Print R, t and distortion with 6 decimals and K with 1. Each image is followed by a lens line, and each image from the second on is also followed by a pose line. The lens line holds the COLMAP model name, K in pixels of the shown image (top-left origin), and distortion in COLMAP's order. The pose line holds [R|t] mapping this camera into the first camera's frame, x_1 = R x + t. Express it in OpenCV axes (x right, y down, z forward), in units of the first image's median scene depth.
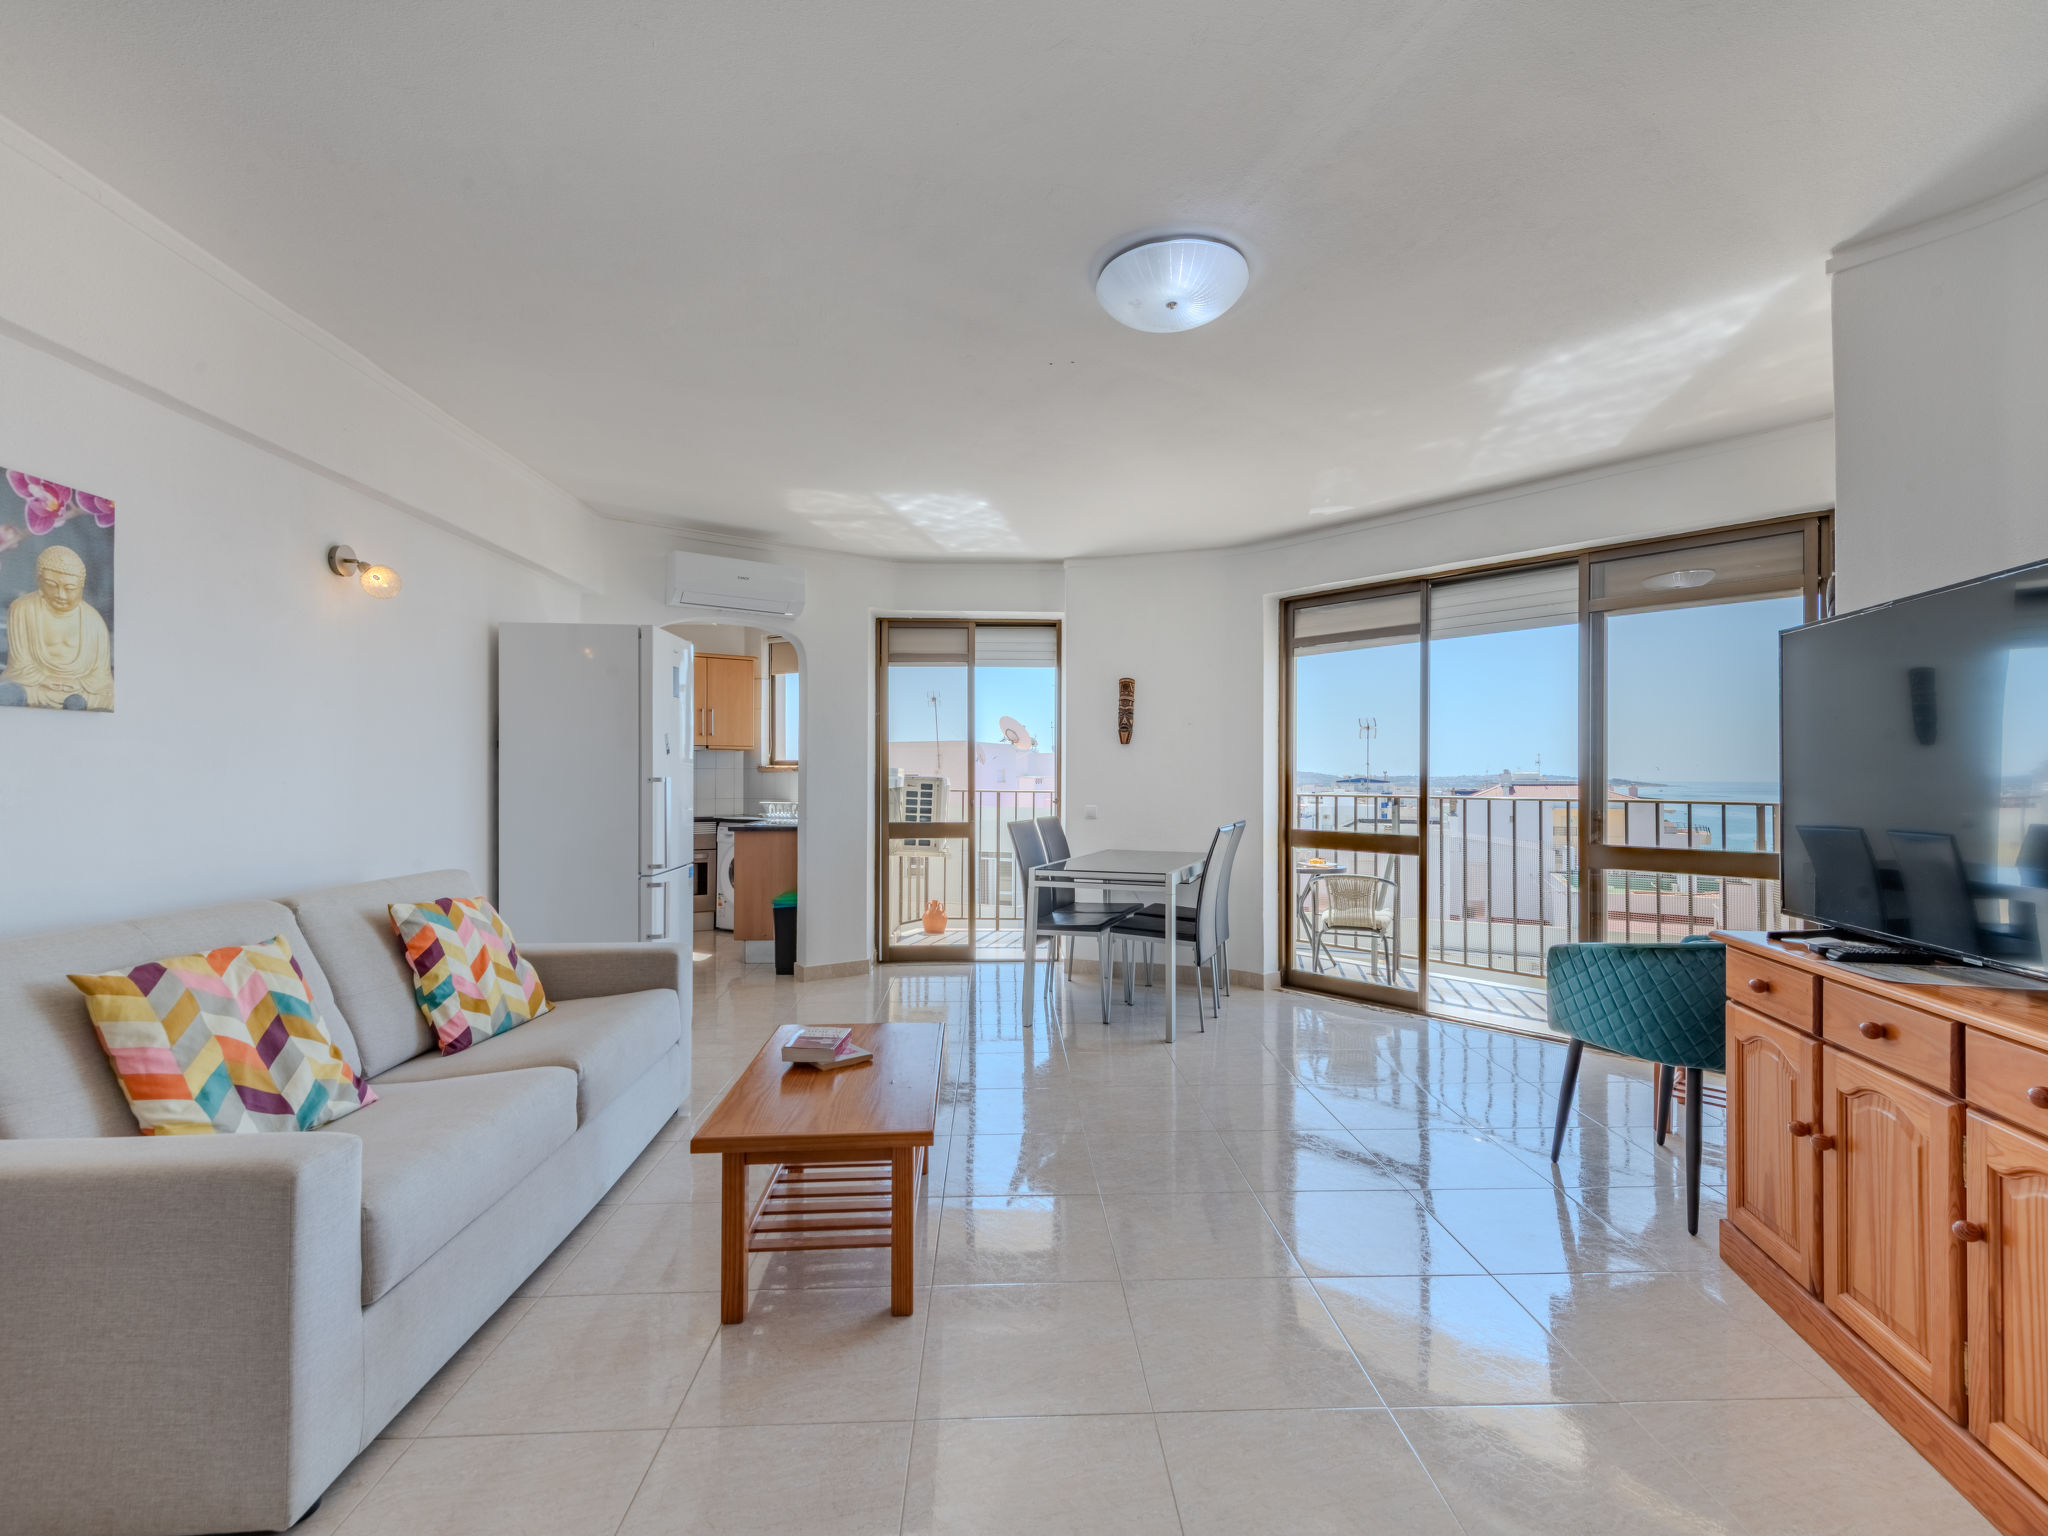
lens RADIAL K [[914.5, 0, 1022.5], [0, 914.5, 777.2], [0, 0, 1]] dist [0.013428, -0.000267]
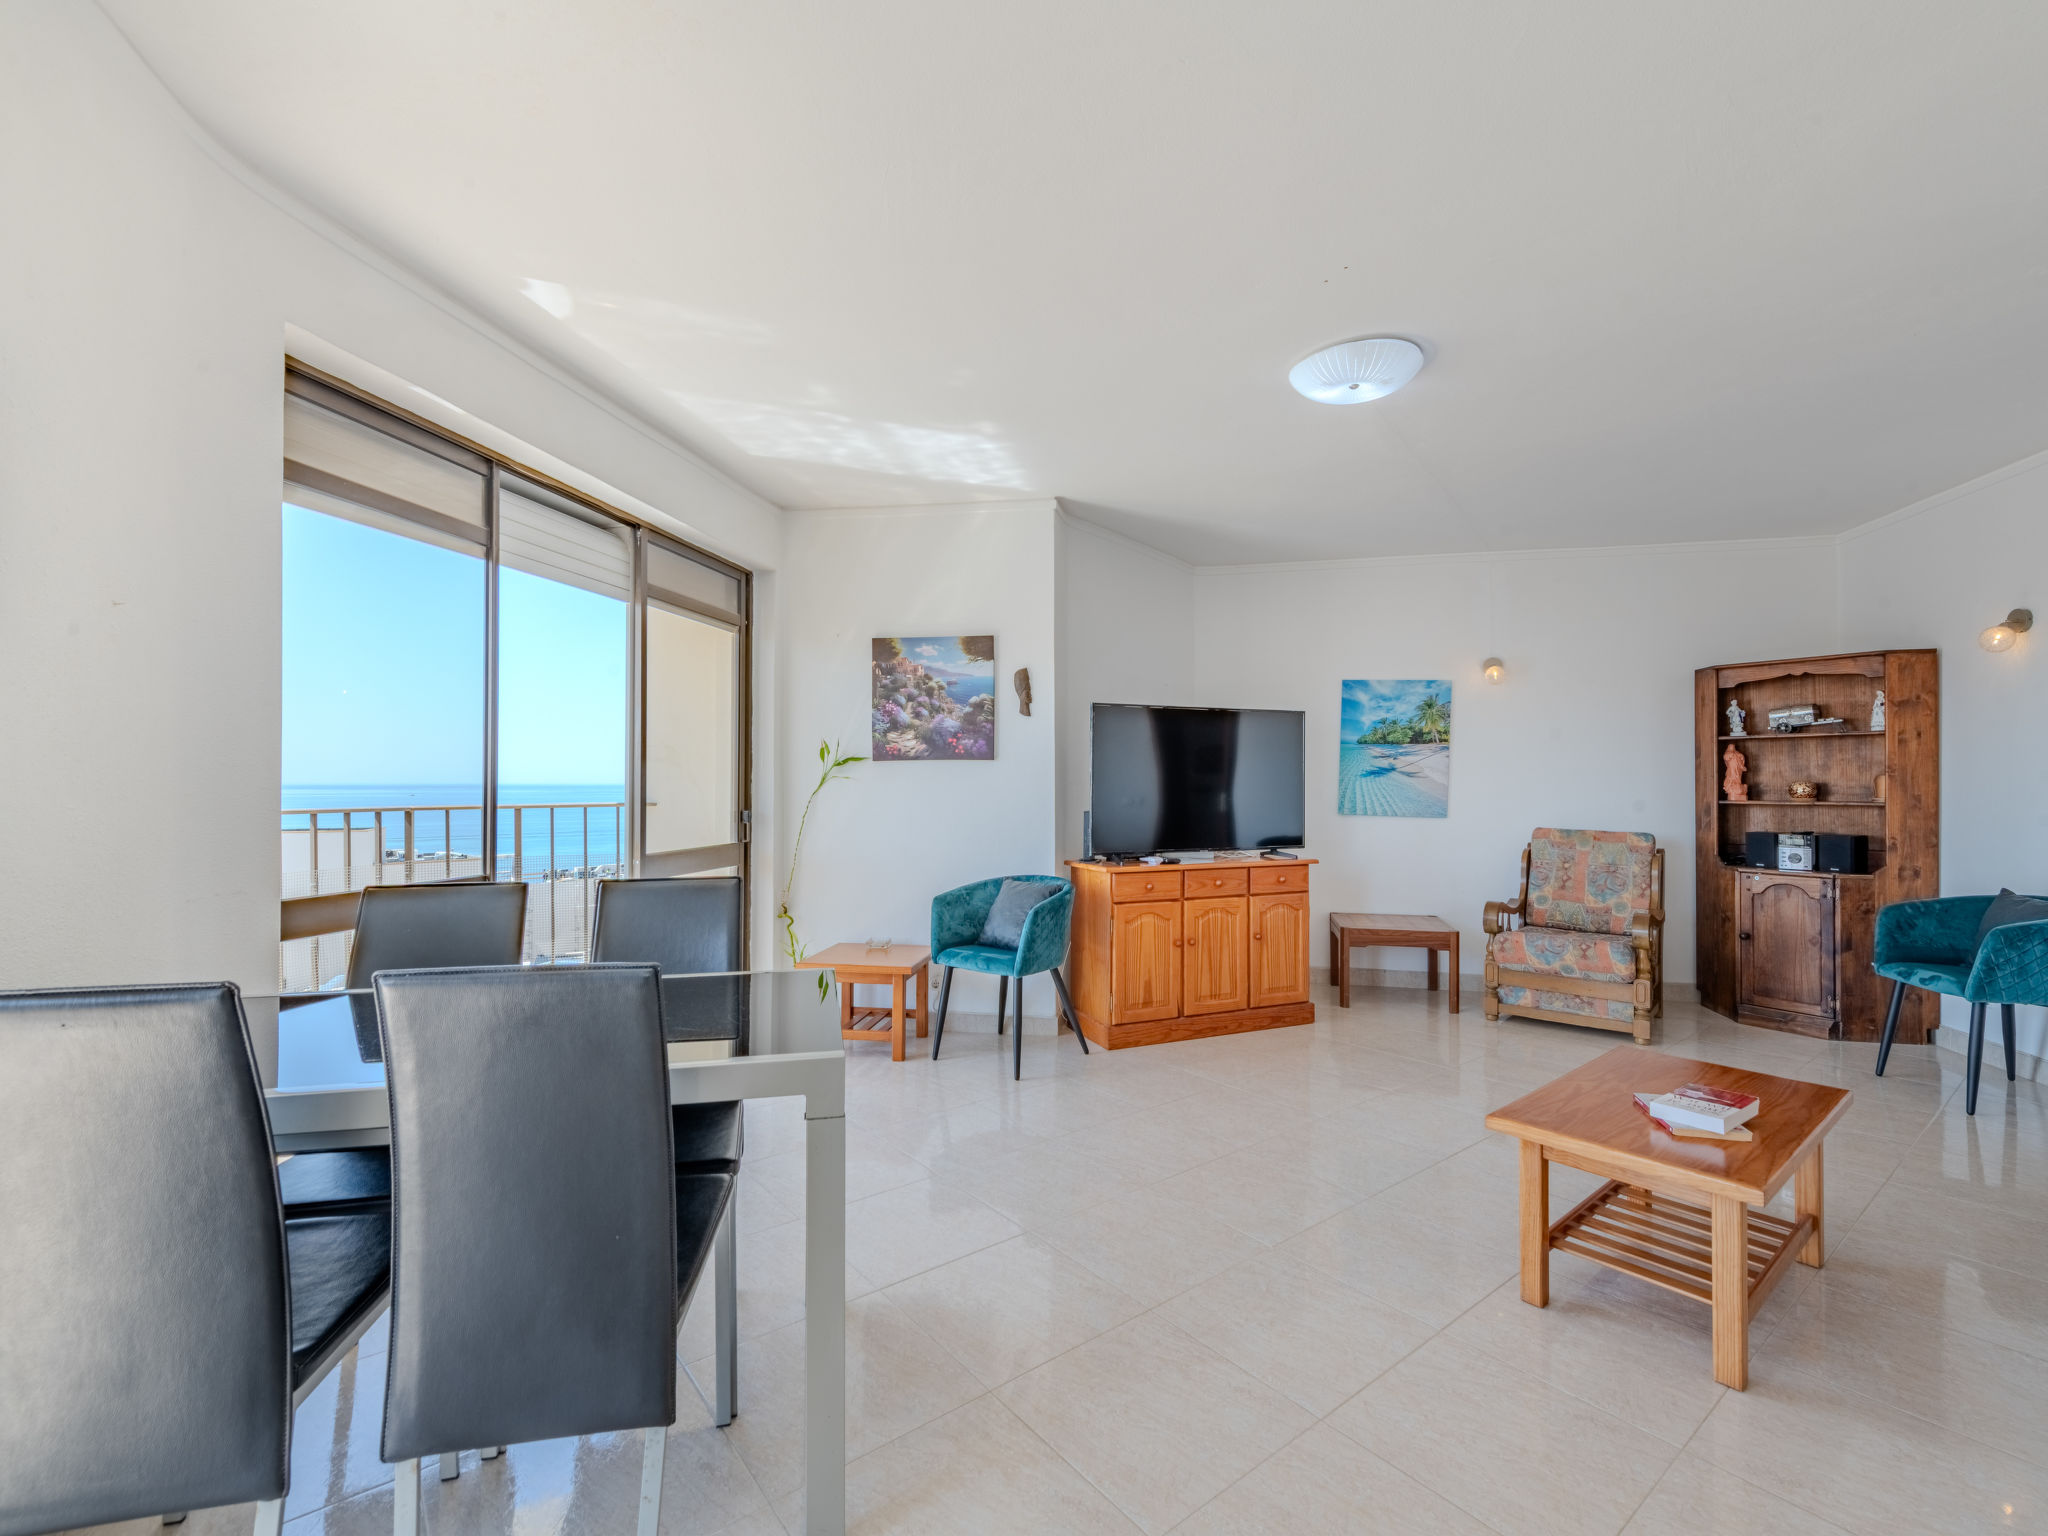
lens RADIAL K [[914.5, 0, 1021.2], [0, 914.5, 782.7], [0, 0, 1]] dist [0.013428, -0.000267]
pose [[-0.606157, -0.006221, 0.795321, -0.579396], [-0.003647, 0.999981, 0.005042, -0.005939], [-0.795337, 0.000156, -0.606168, 2.357694]]
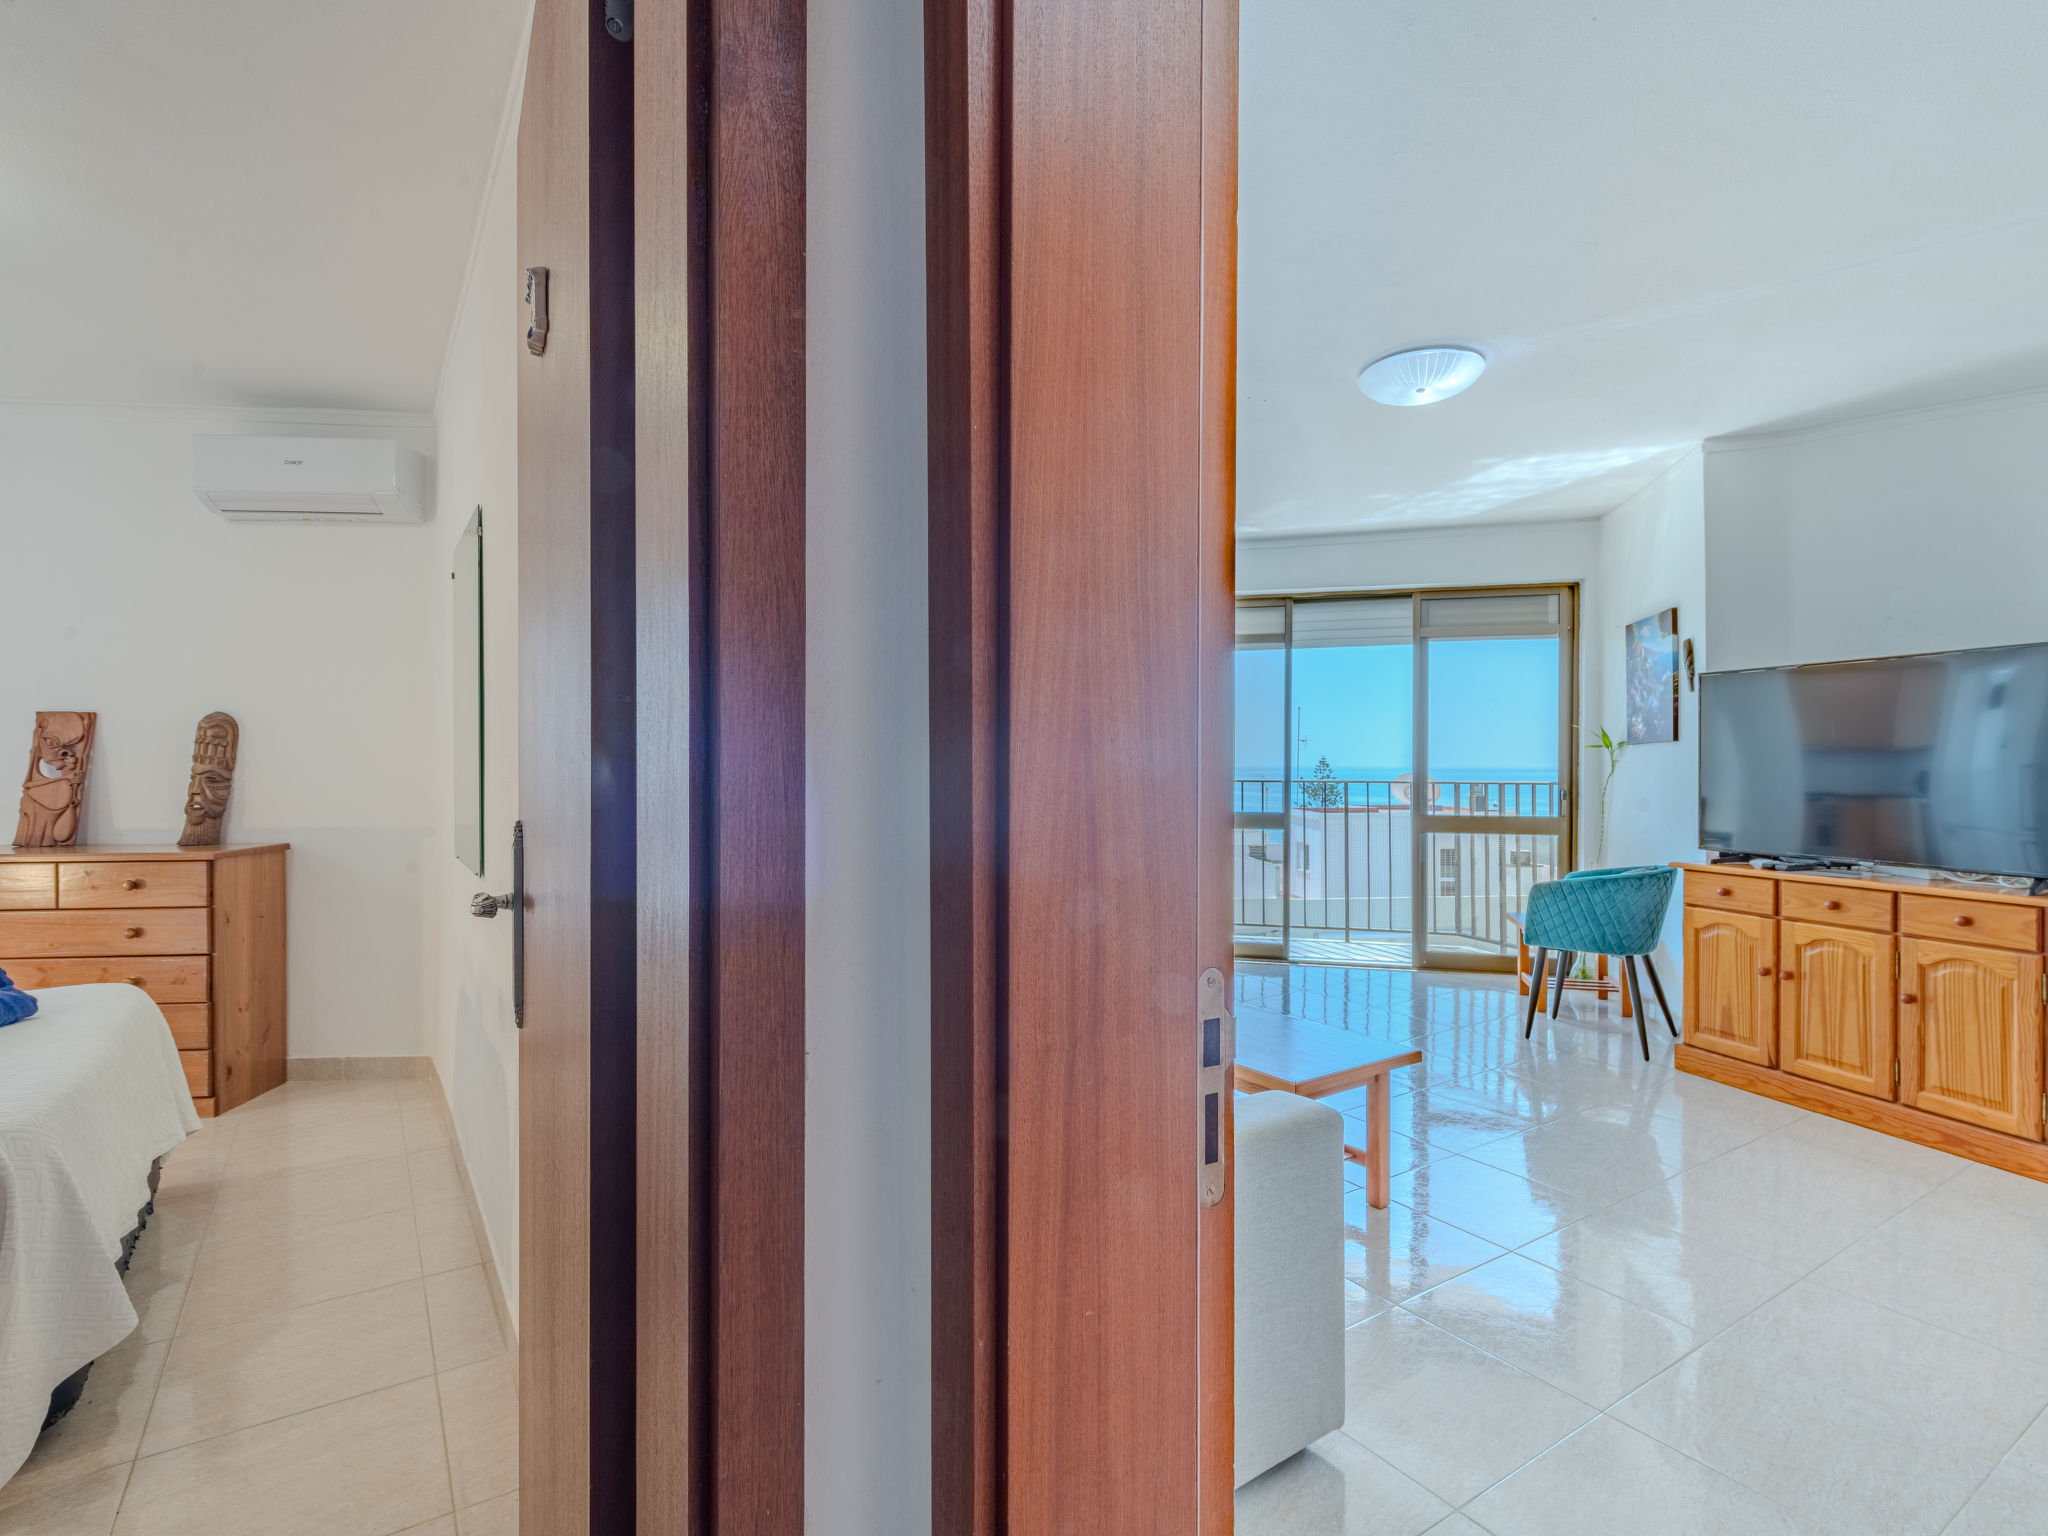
lens RADIAL K [[1028.3, 0, 1020.6], [0, 1028.3, 764.4], [0, 0, 1]] dist [0.005970, 0.000543]
pose [[0.856990, -0.001704, 0.515330, -1.179821], [0.000017, 0.999995, 0.003279, -0.005606], [-0.515333, -0.002801, 0.856986, 0.076389]]
